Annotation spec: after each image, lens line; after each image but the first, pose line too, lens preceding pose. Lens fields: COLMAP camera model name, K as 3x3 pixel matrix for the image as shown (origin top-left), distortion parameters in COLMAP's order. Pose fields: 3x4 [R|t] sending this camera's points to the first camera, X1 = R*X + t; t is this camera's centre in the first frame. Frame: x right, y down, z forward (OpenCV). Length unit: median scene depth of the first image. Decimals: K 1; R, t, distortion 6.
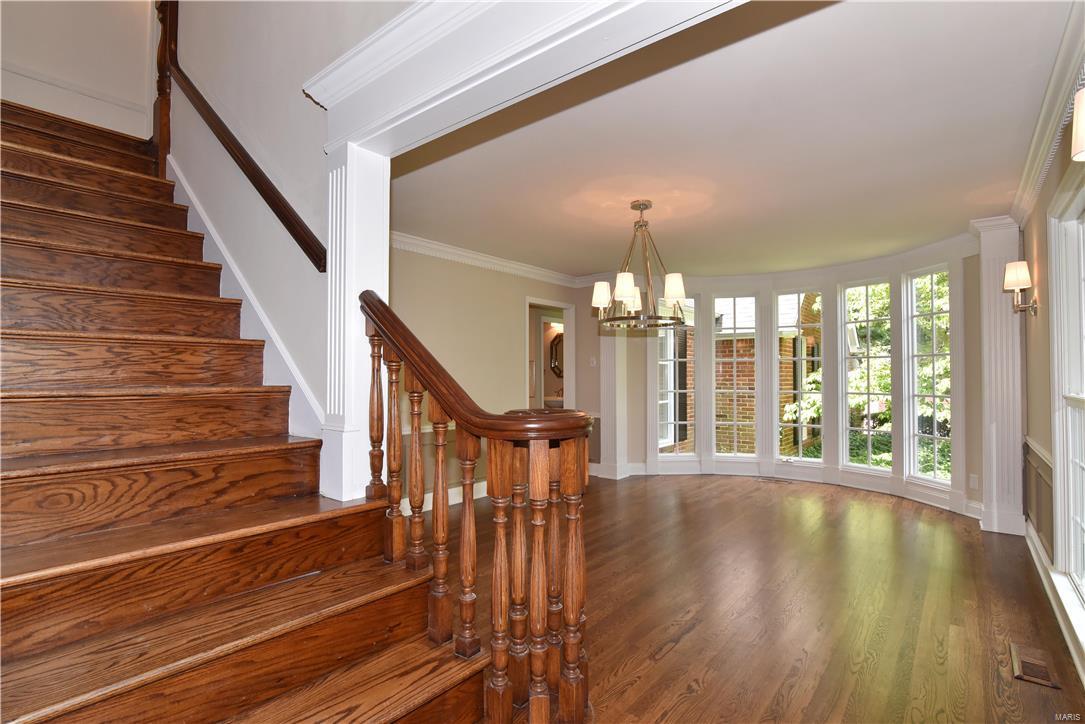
lens RADIAL K [[519.1, 0, 539.2], [0, 519.1, 368.4], [0, 0, 1]] dist [-0.020891, 0.000574]
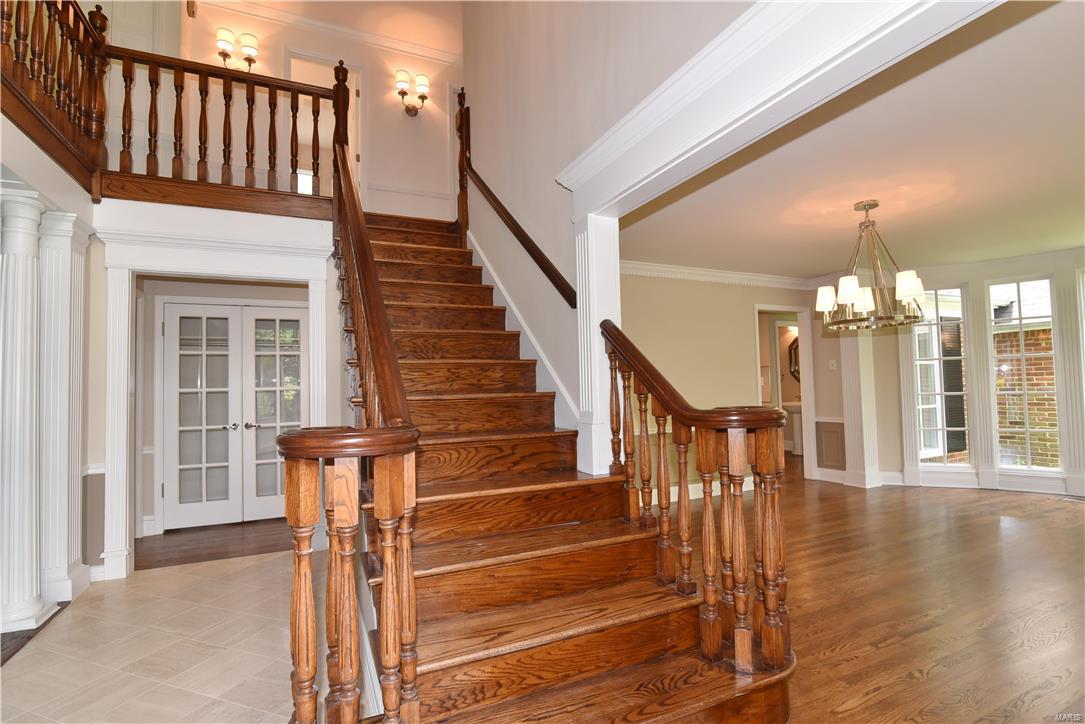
lens RADIAL K [[519.1, 0, 545.8], [0, 519.1, 363.3], [0, 0, 1]] dist [-0.020891, 0.000574]
pose [[0.901631, -0.041607, -0.430499, 0.101236], [0.029934, 0.998978, -0.033857, 0.003725], [0.431468, 0.017640, 0.901956, -0.275152]]
